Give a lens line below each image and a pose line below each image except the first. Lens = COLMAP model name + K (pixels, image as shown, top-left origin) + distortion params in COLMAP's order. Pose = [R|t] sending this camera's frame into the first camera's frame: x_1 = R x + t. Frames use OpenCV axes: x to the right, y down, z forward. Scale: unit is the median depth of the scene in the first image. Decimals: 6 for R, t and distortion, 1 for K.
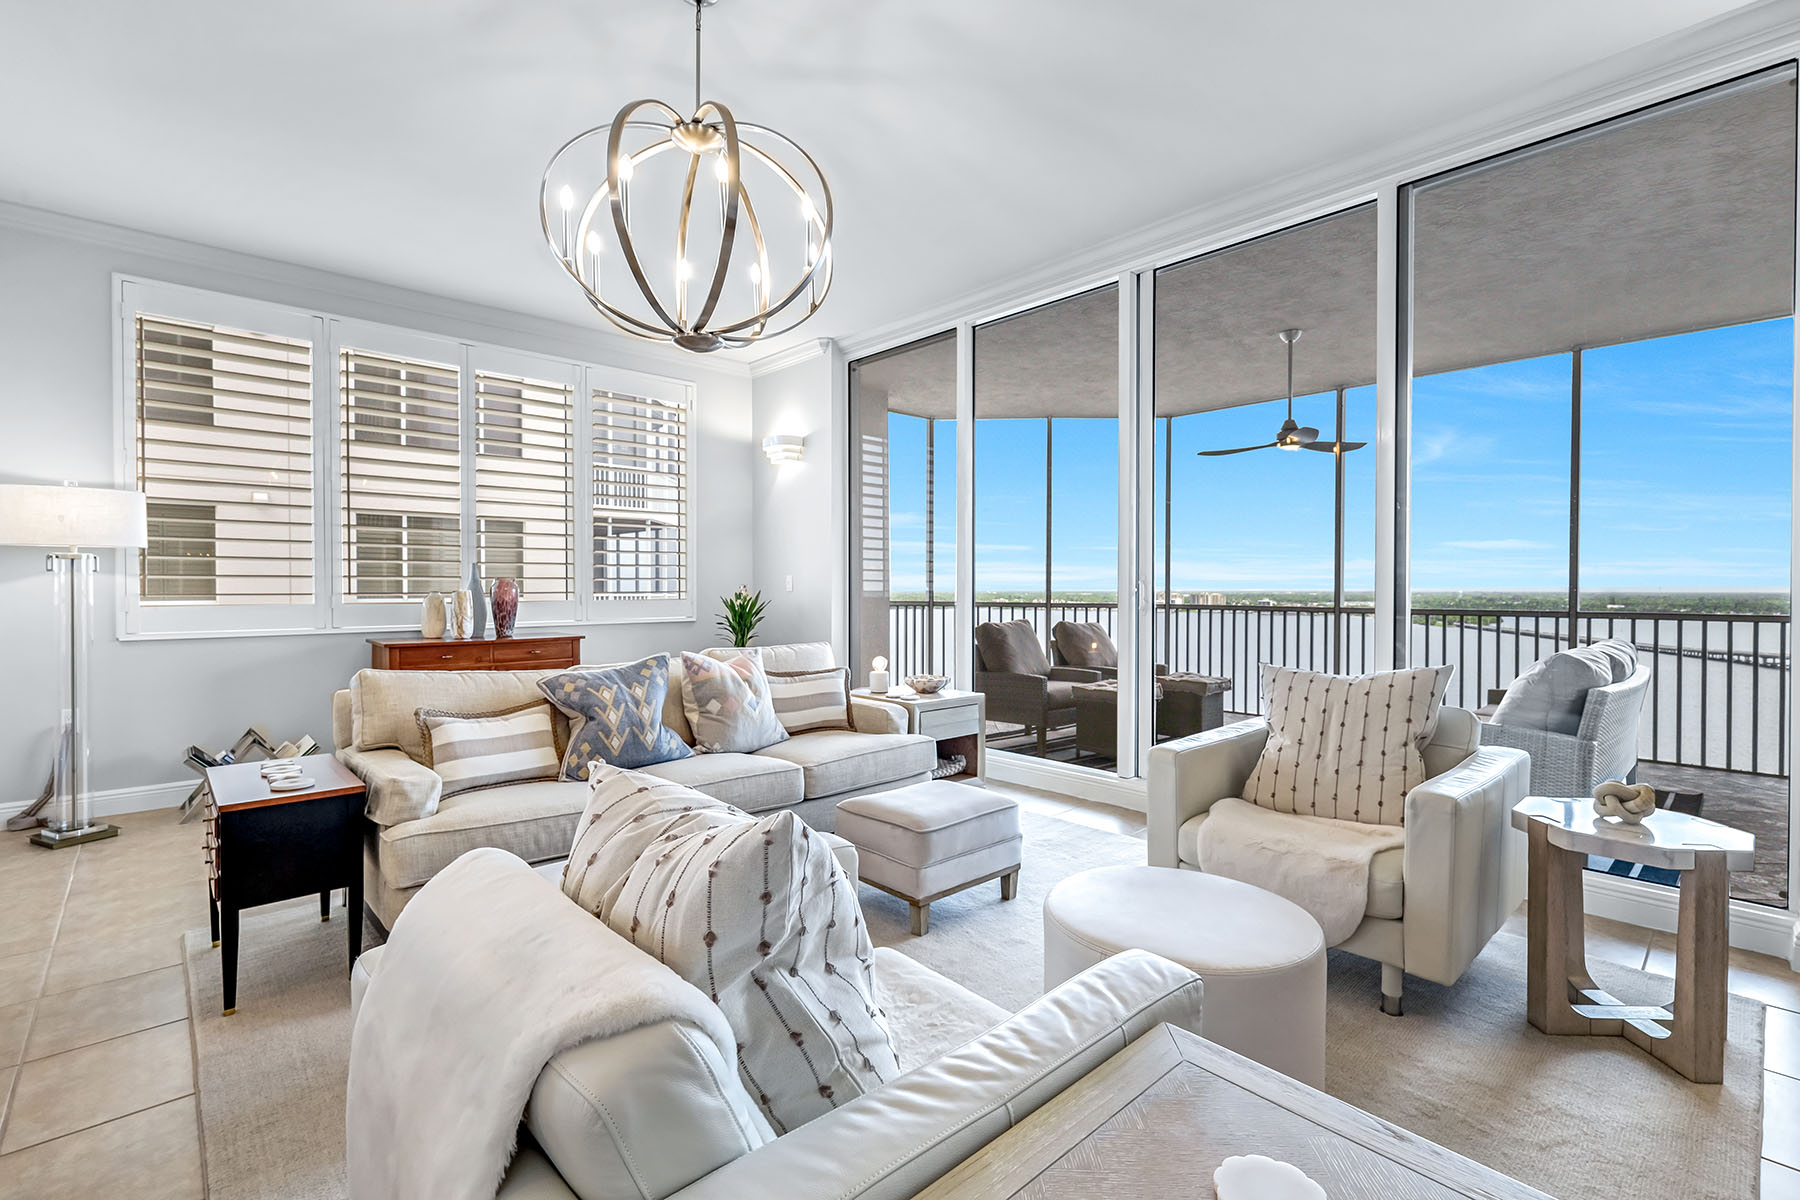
lens RADIAL K [[803.2, 0, 896.8], [0, 803.2, 594.9], [0, 0, 1]] dist [-0.000469, 0.000983]
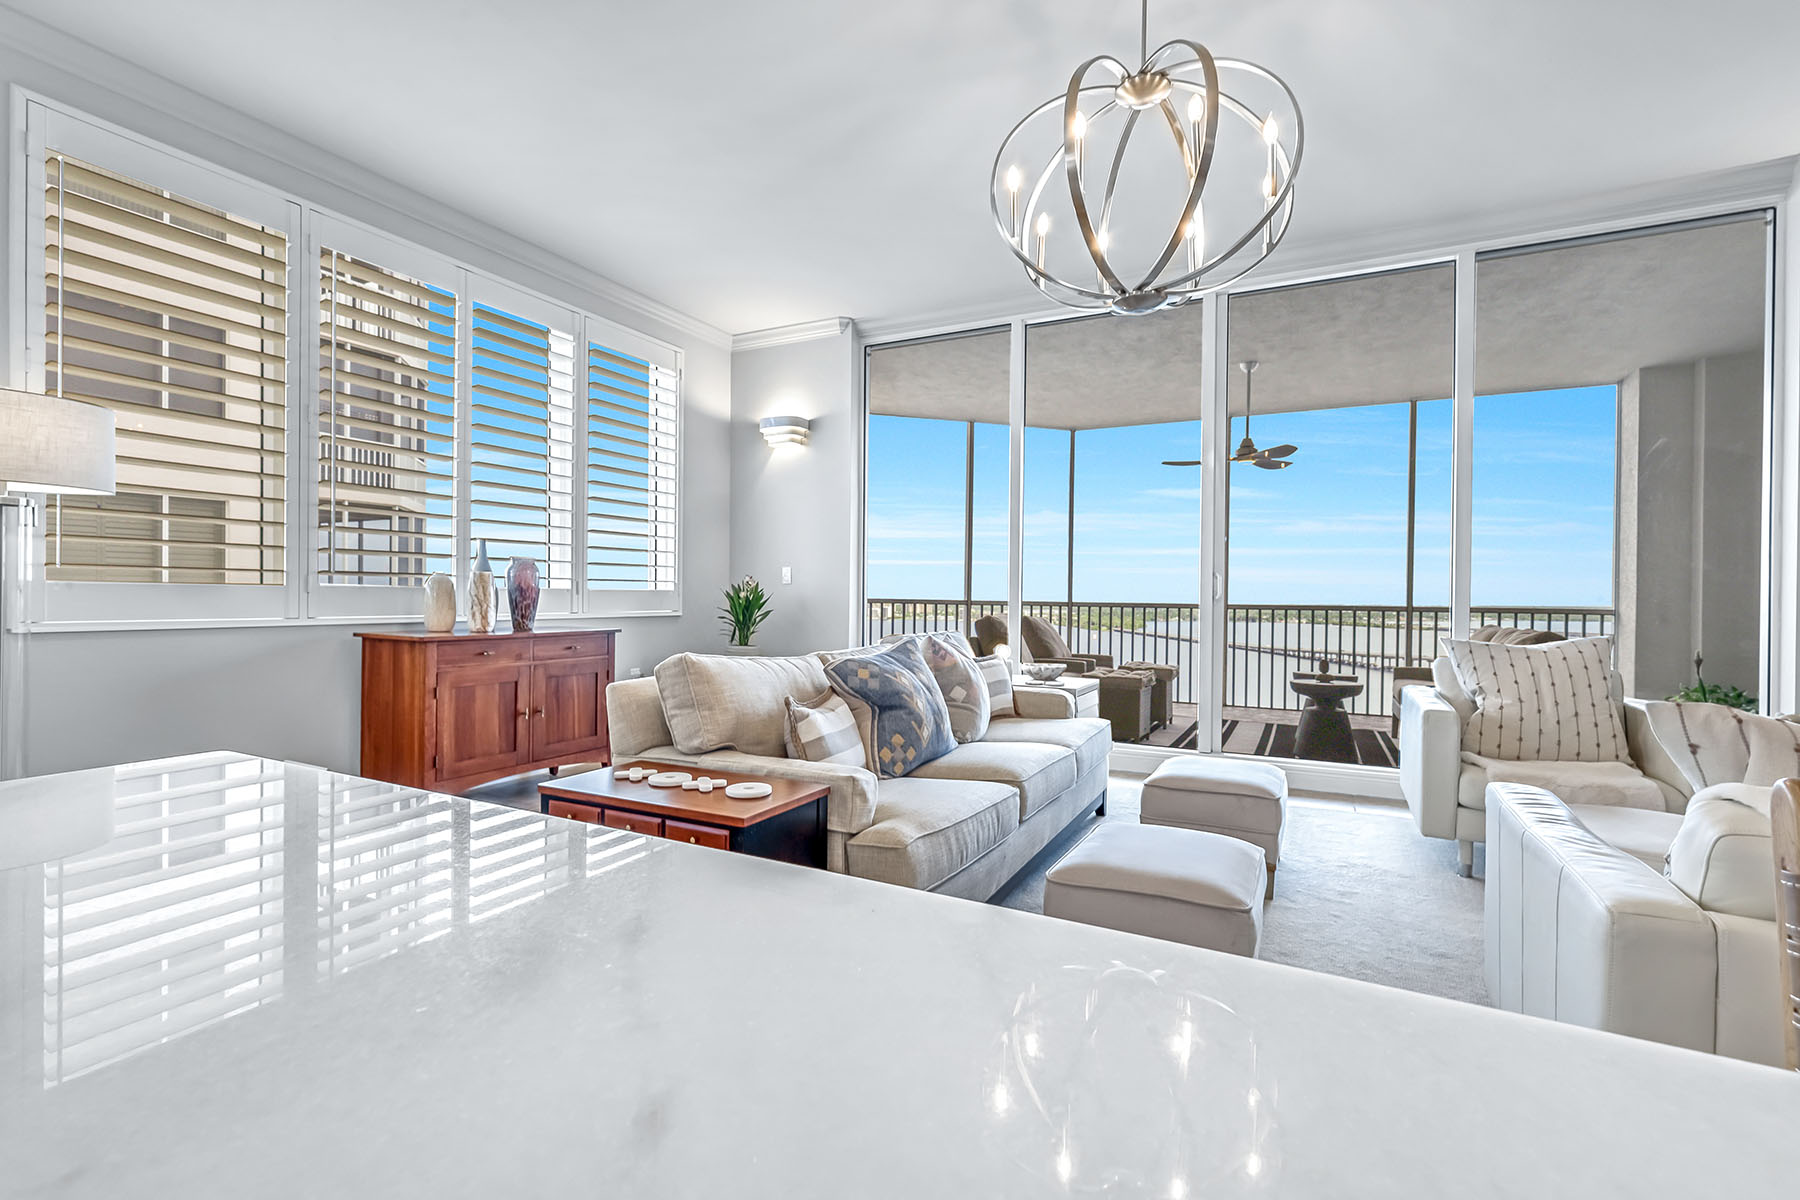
lens RADIAL K [[803.2, 0, 896.4], [0, 803.2, 605.1], [0, 0, 1]] dist [-0.000469, 0.000983]
pose [[0.940955, 0.005848, 0.338482, -0.360238], [-0.006840, 0.999975, 0.001737, 0.019939], [-0.338463, -0.003950, 0.940971, 0.081998]]
